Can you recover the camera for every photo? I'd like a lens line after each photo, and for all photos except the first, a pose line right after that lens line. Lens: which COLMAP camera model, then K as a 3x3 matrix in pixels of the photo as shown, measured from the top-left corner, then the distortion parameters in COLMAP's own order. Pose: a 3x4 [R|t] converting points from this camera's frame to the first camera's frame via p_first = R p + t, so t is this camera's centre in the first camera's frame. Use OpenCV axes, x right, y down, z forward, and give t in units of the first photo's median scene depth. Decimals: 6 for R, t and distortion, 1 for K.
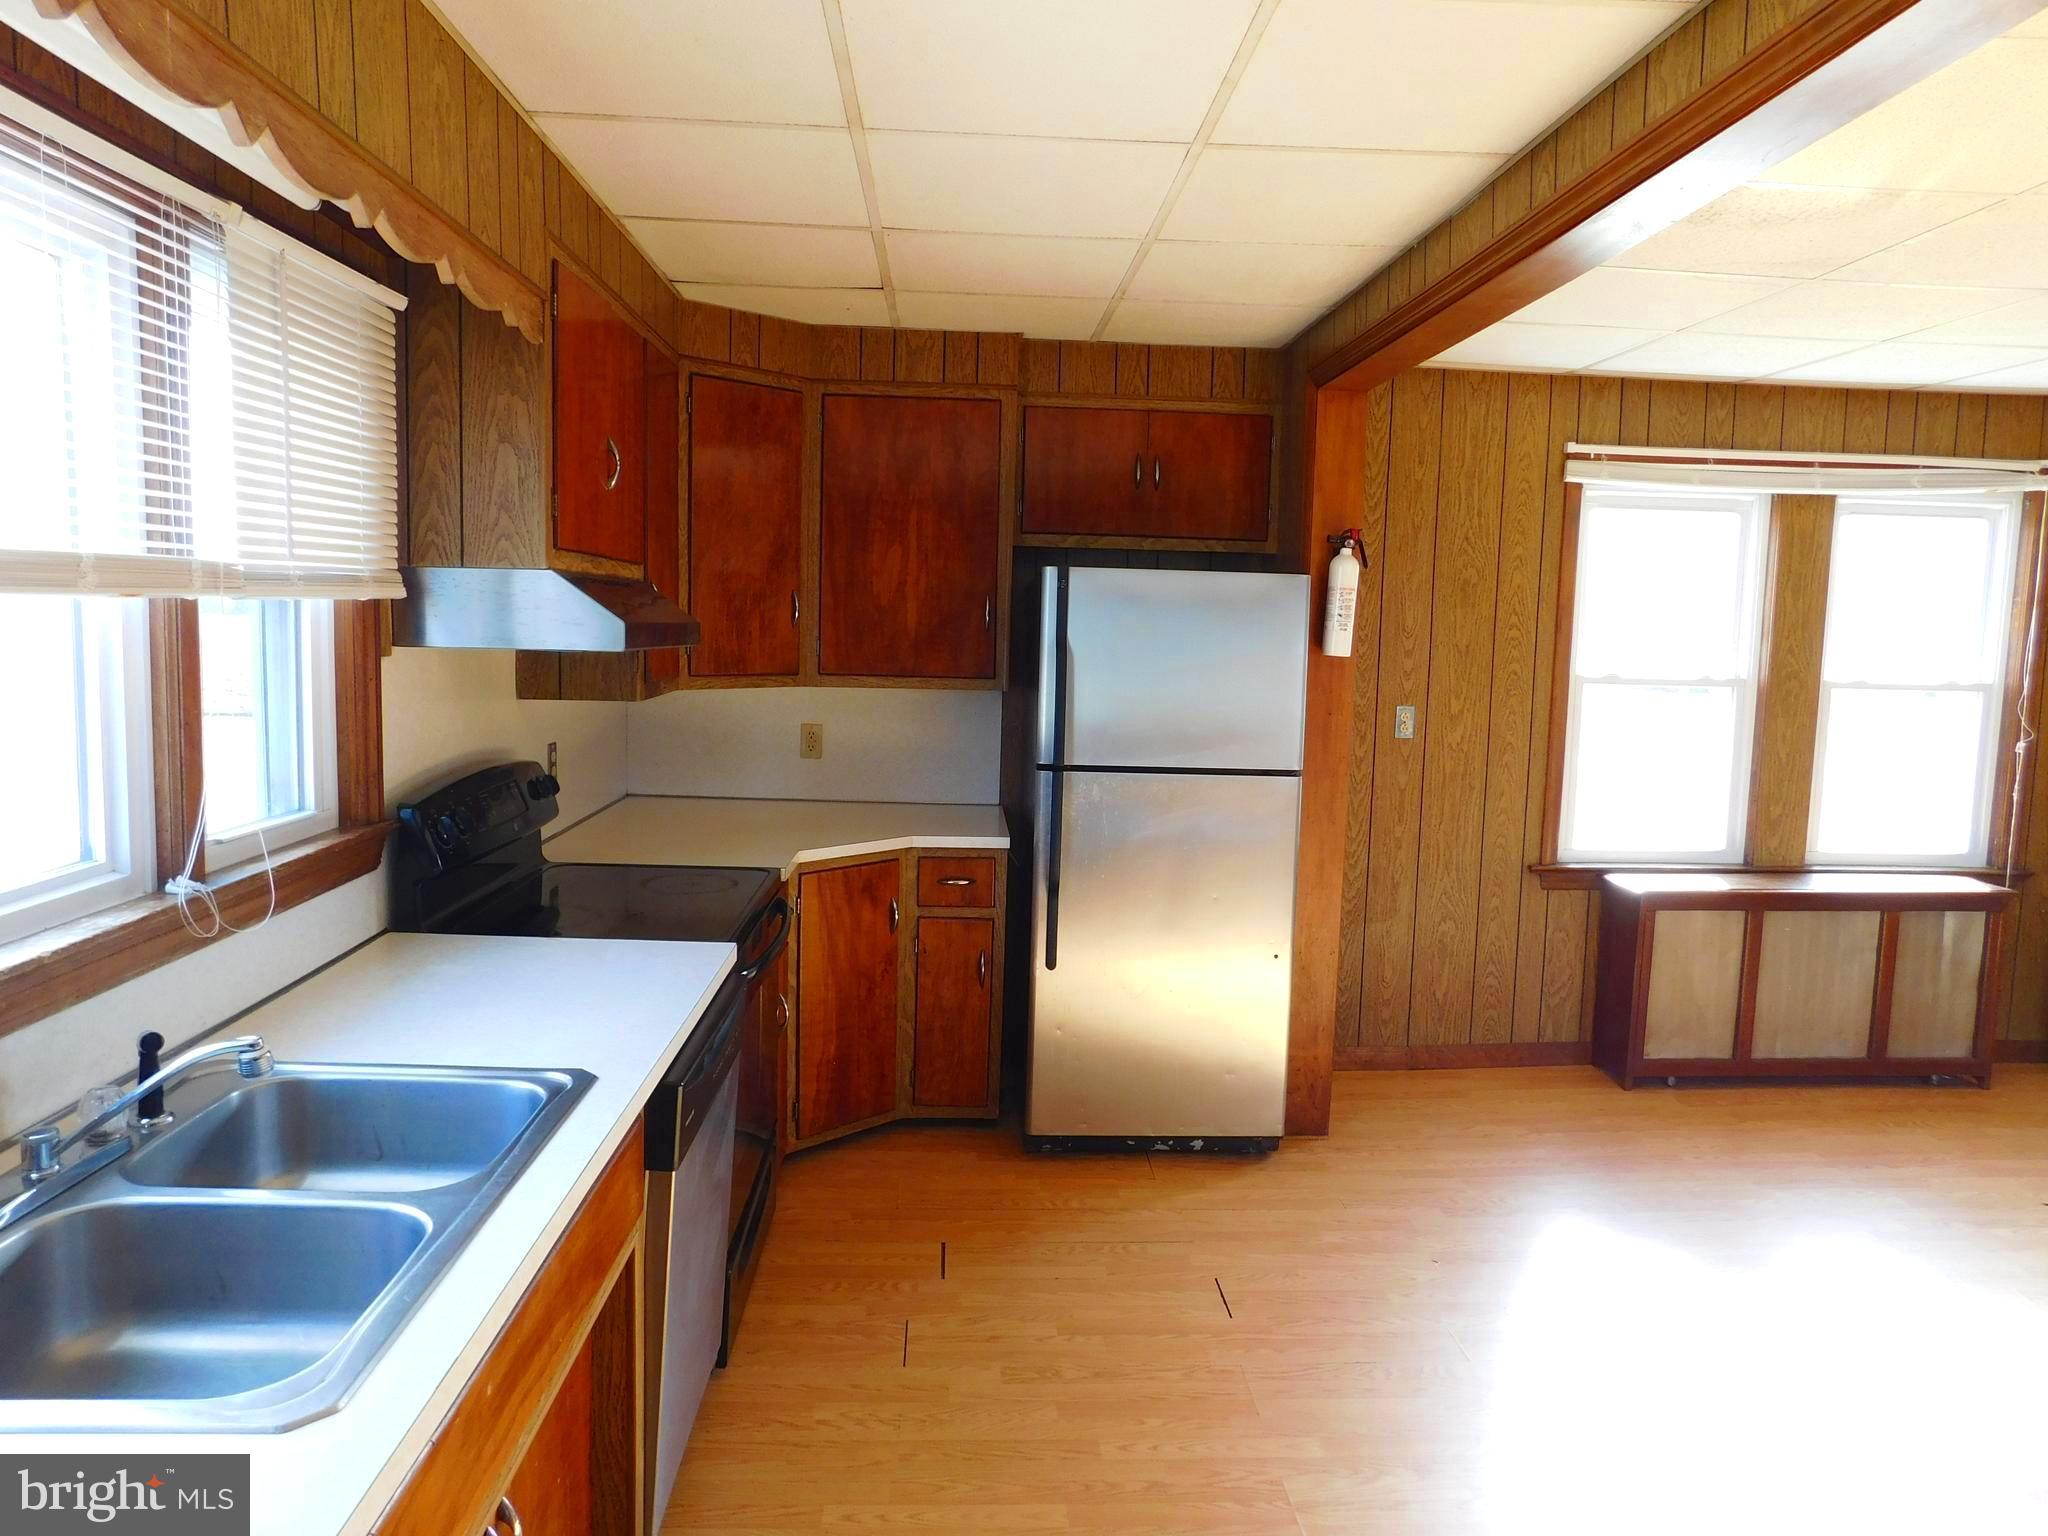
lens RADIAL K [[1354.1, 0, 1020.5], [0, 1354.1, 769.2], [0, 0, 1]] dist [-0.057750, 0.049477]
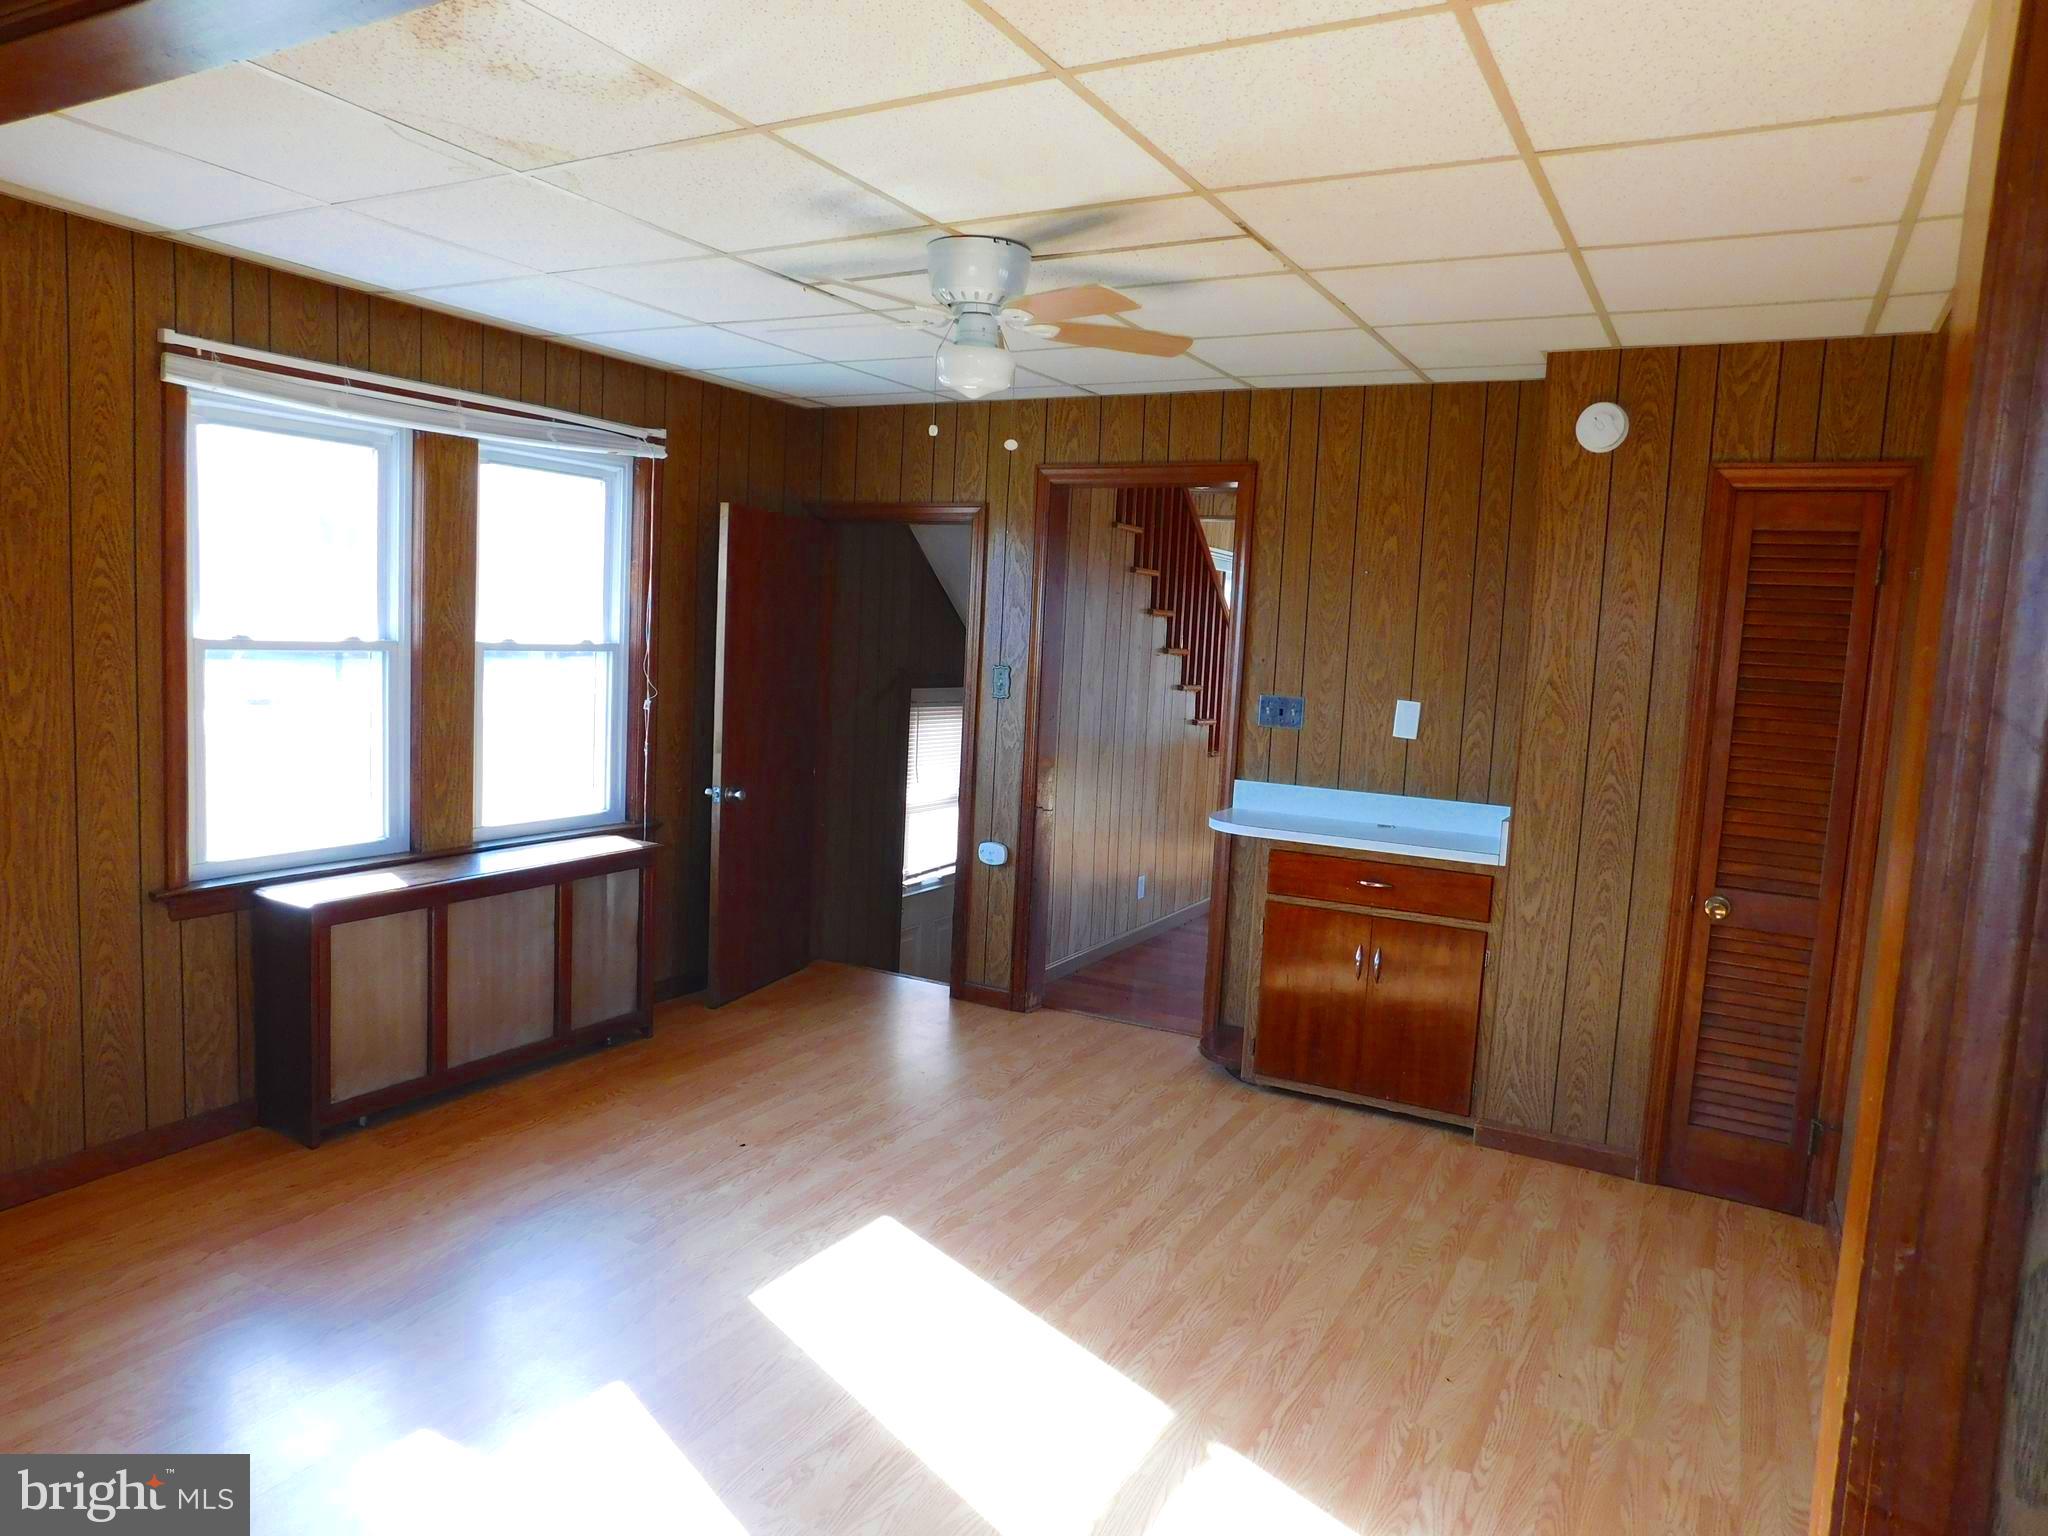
lens RADIAL K [[1354.1, 0, 1013.4], [0, 1354.1, 761.7], [0, 0, 1]] dist [-0.057750, 0.049477]
pose [[0.530487, -0.081966, 0.843721, 0.012107], [0.055185, 0.996542, 0.062116, -0.022049], [-0.845895, 0.013609, 0.533176, 0.201428]]
